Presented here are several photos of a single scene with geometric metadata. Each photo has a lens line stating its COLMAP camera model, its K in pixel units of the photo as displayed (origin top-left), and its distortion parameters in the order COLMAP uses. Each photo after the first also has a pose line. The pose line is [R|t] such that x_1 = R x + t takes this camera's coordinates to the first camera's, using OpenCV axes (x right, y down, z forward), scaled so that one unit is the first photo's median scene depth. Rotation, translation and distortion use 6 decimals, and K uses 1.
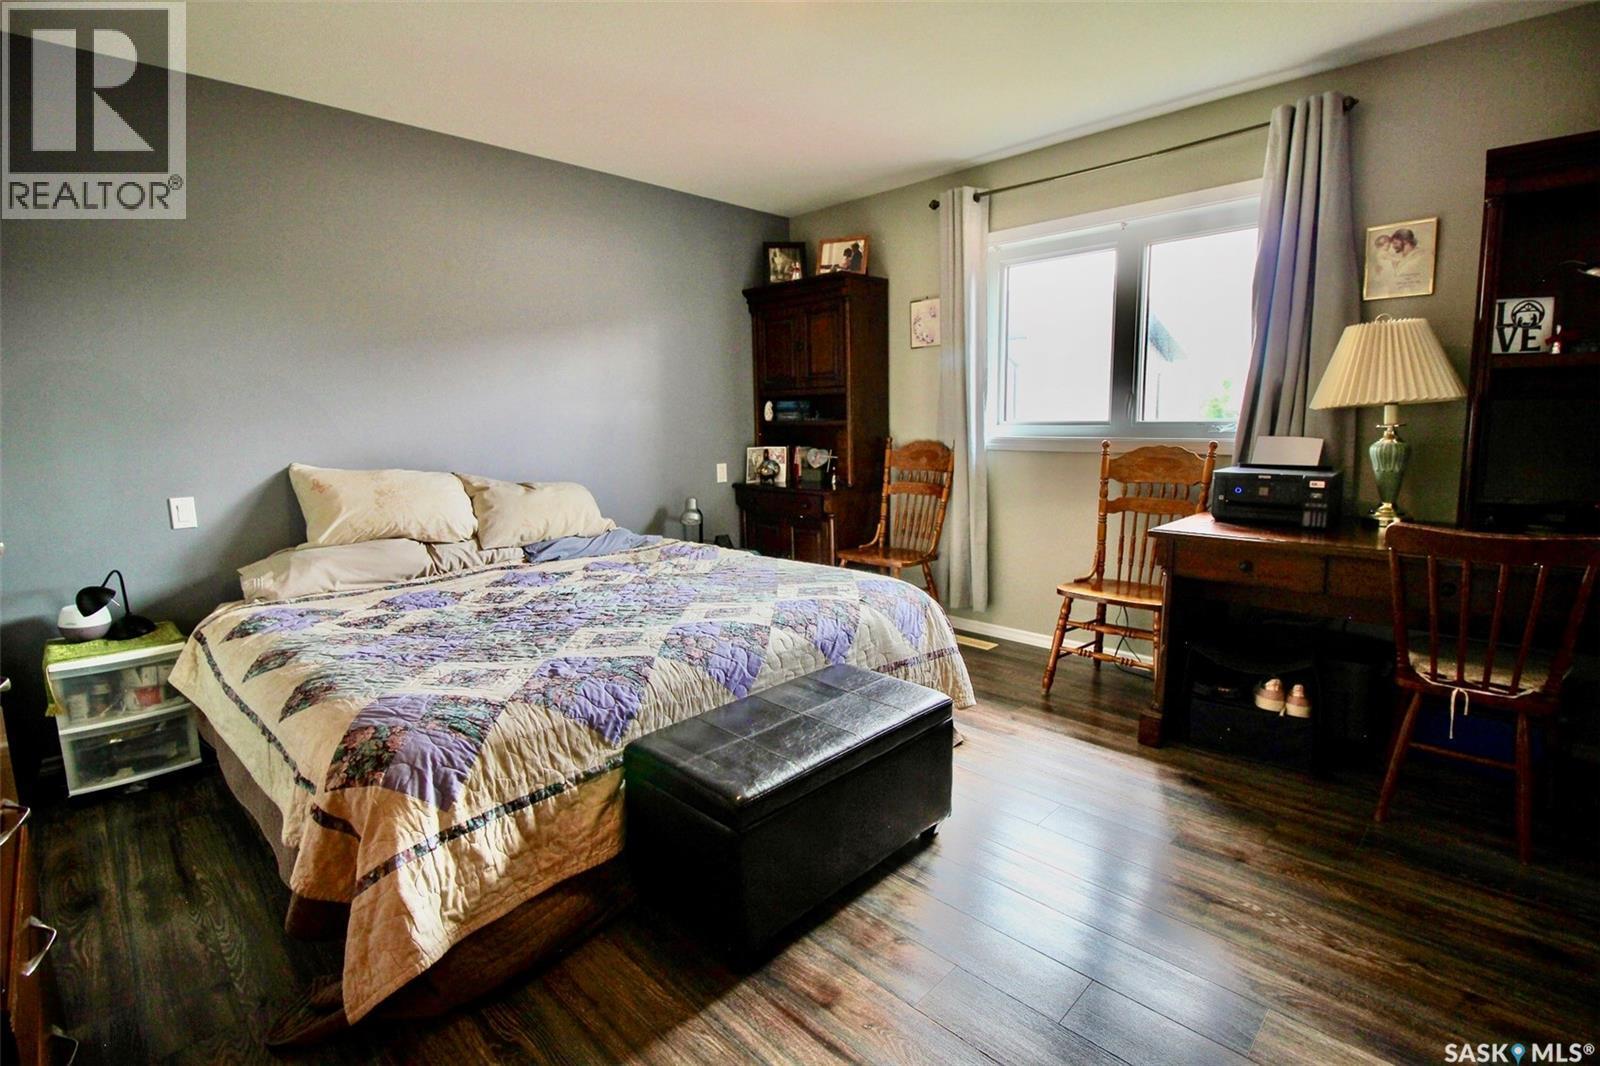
lens RADIAL K [[734.5, 0, 800.8], [0, 734.5, 528.2], [0, 0, 1]] dist [0.015623, -0.000456]
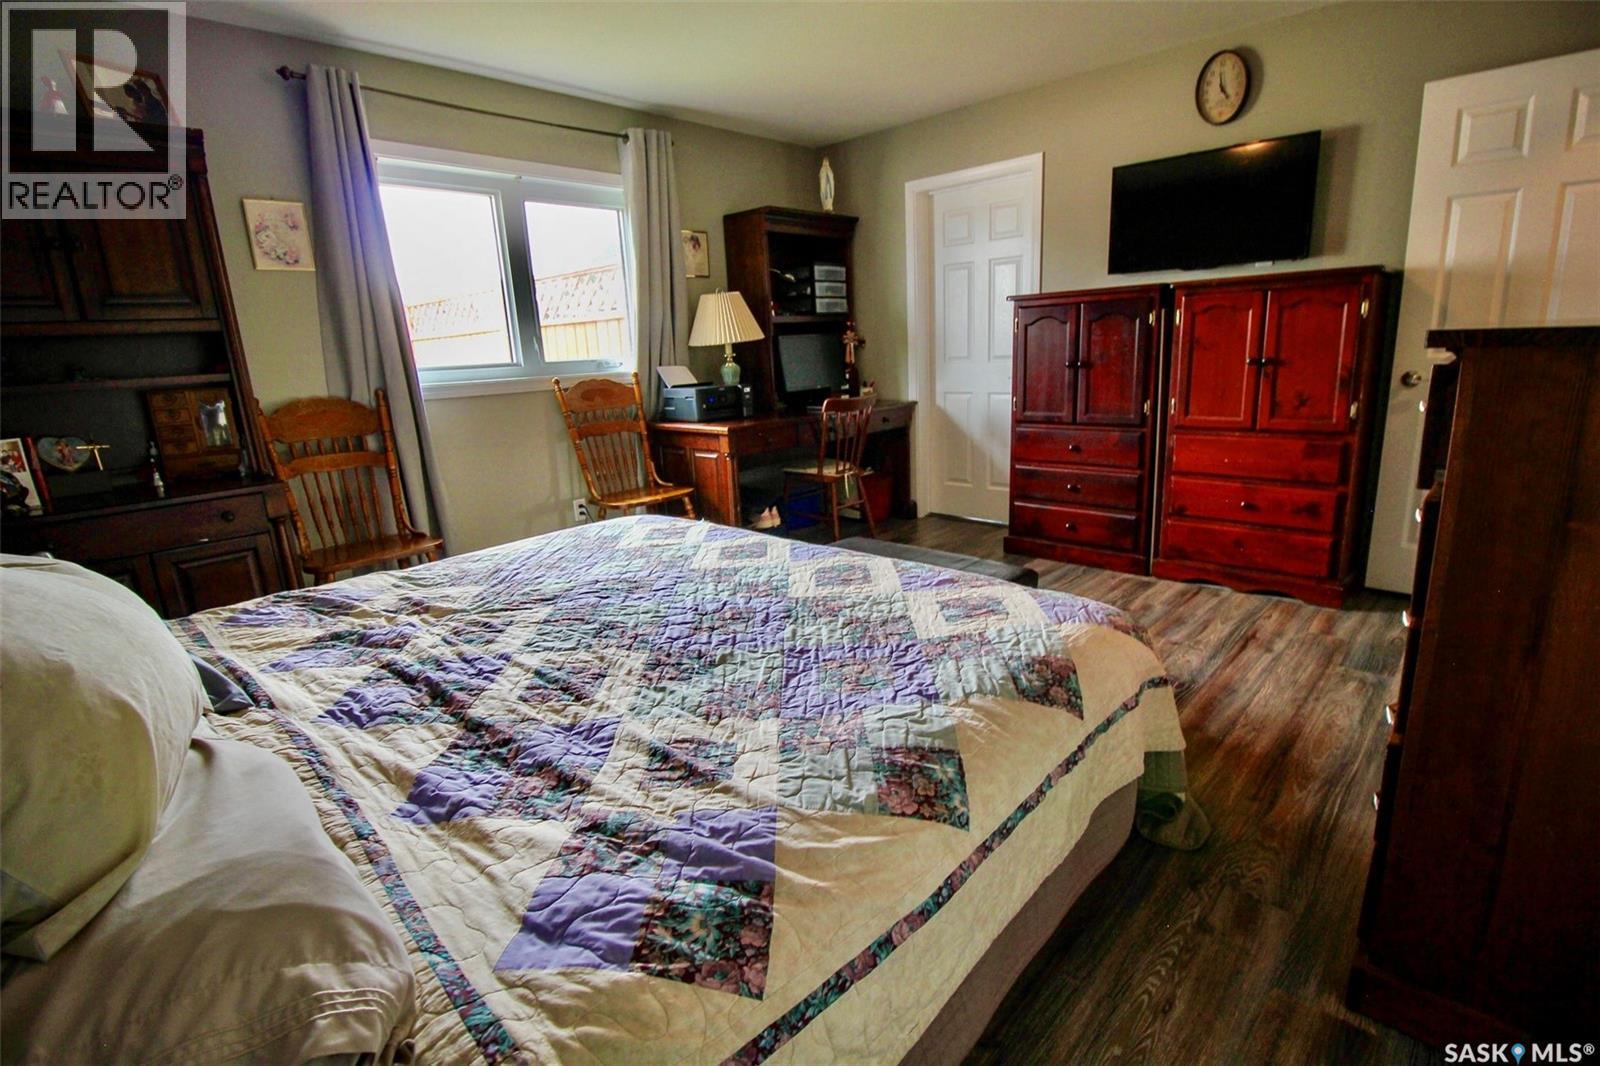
lens RADIAL K [[734.5, 0, 801.3], [0, 734.5, 529.9], [0, 0, 1]] dist [0.015623, -0.000456]
pose [[0.018960, -0.232365, 0.972444, -0.922120], [0.200897, 0.953668, 0.223961, -0.099113], [-0.979429, 0.191115, 0.064762, 0.786636]]
